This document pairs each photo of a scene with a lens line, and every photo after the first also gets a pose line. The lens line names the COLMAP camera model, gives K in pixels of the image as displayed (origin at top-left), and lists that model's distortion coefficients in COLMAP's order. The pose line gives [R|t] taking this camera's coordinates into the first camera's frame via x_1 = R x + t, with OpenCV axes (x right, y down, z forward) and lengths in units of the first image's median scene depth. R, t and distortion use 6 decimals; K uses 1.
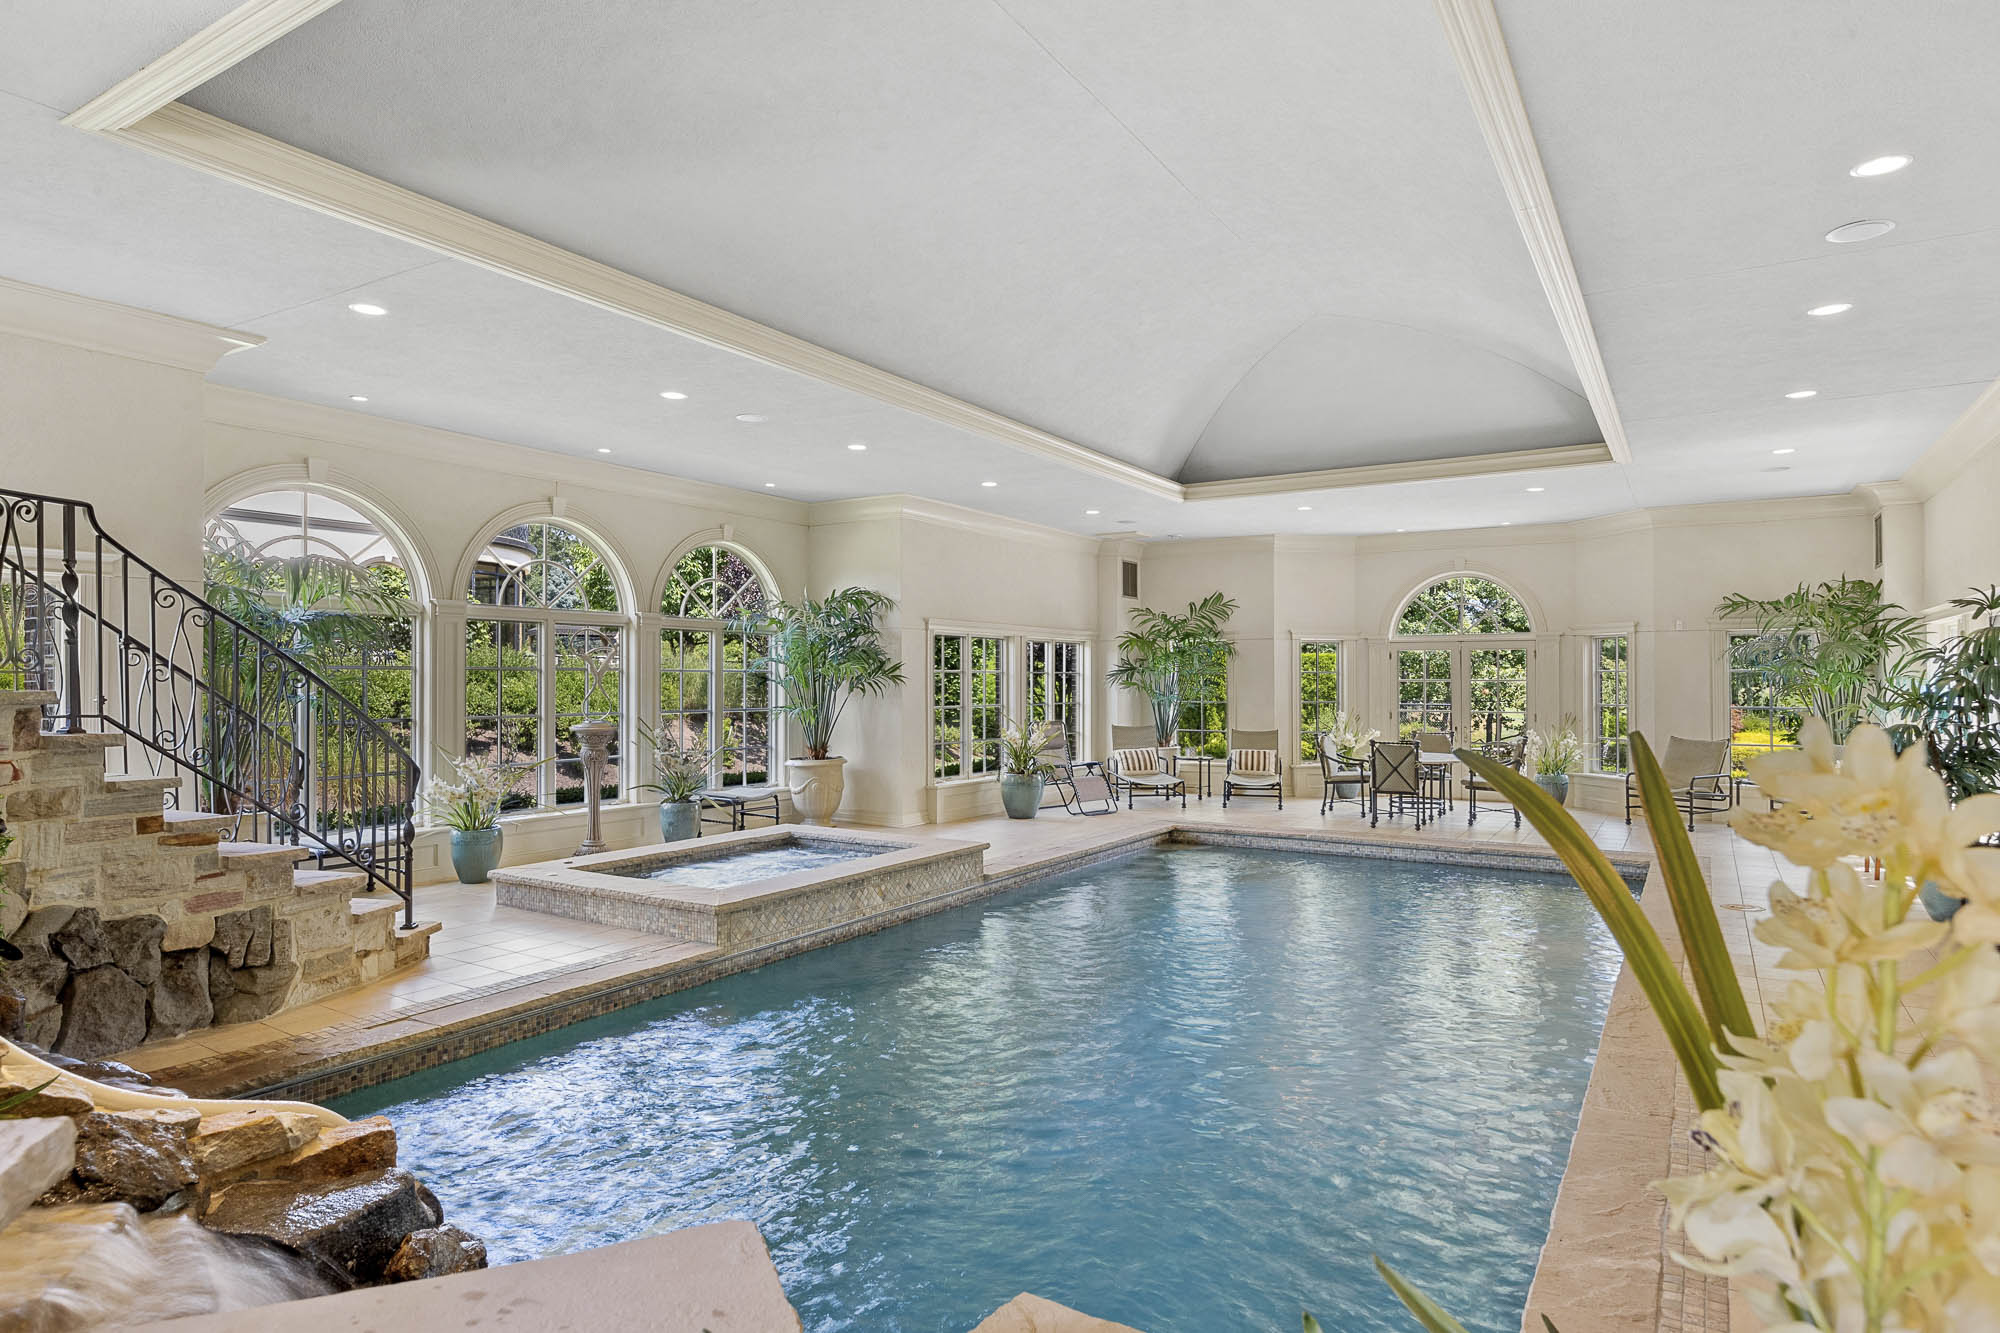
lens RADIAL K [[1132.8, 0, 1000.0], [0, 1132.8, 666.5], [0, 0, 1]] dist [-0.001832, -0.000269]
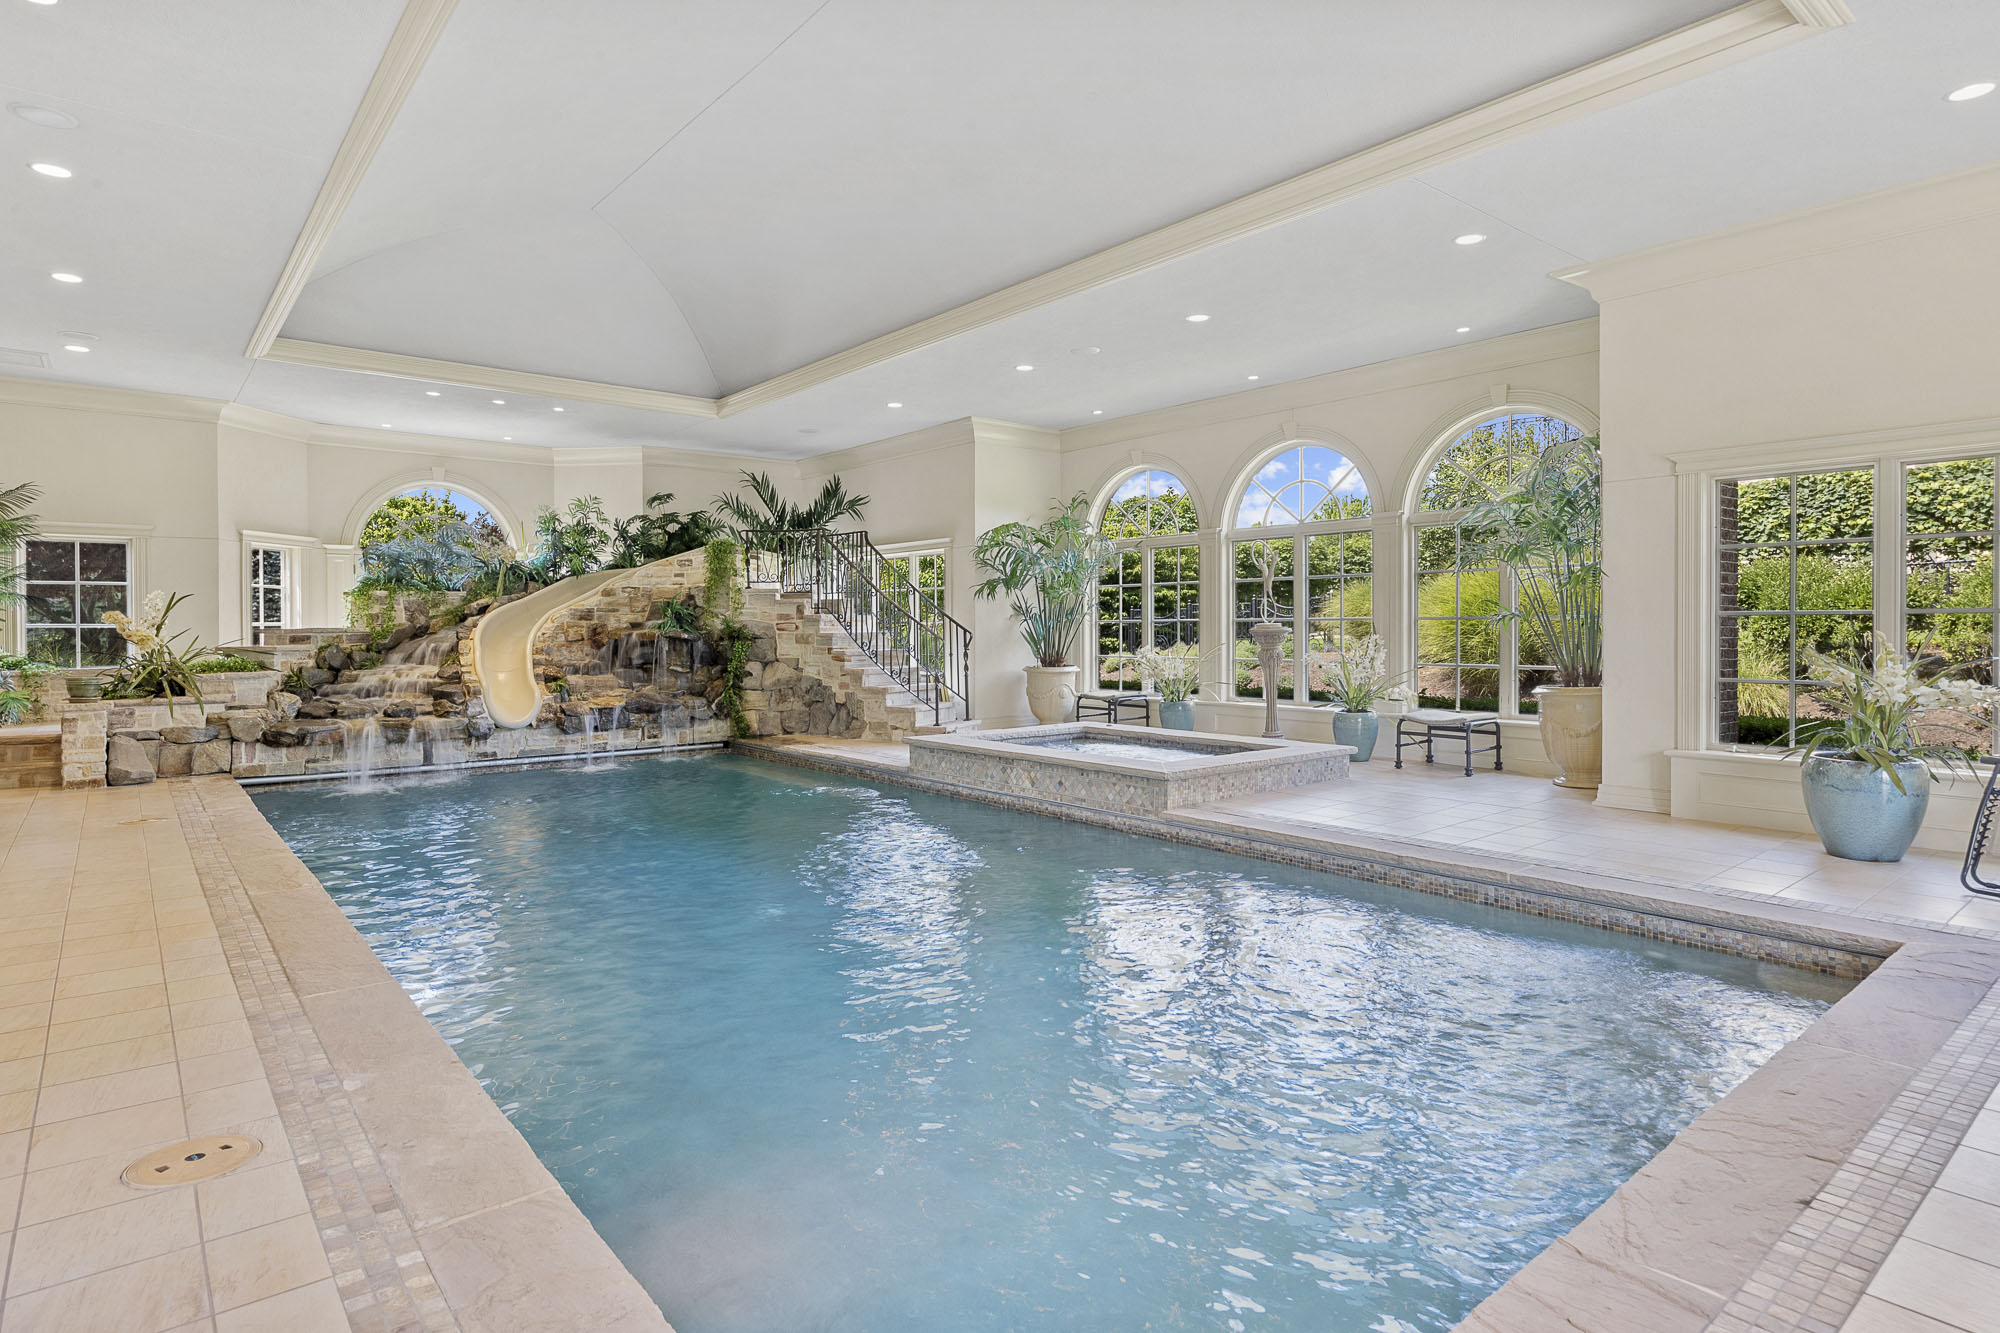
lens RADIAL K [[1073.5, 0, 999.7], [0, 1073.5, 630.3], [0, 0, 1]] dist [0.000178, 0.000012]
pose [[-0.315635, 0.006659, -0.948857, 0.852812], [0.011708, 0.999927, 0.003123, 0.052598], [0.948809, -0.010123, -0.315690, 1.259059]]
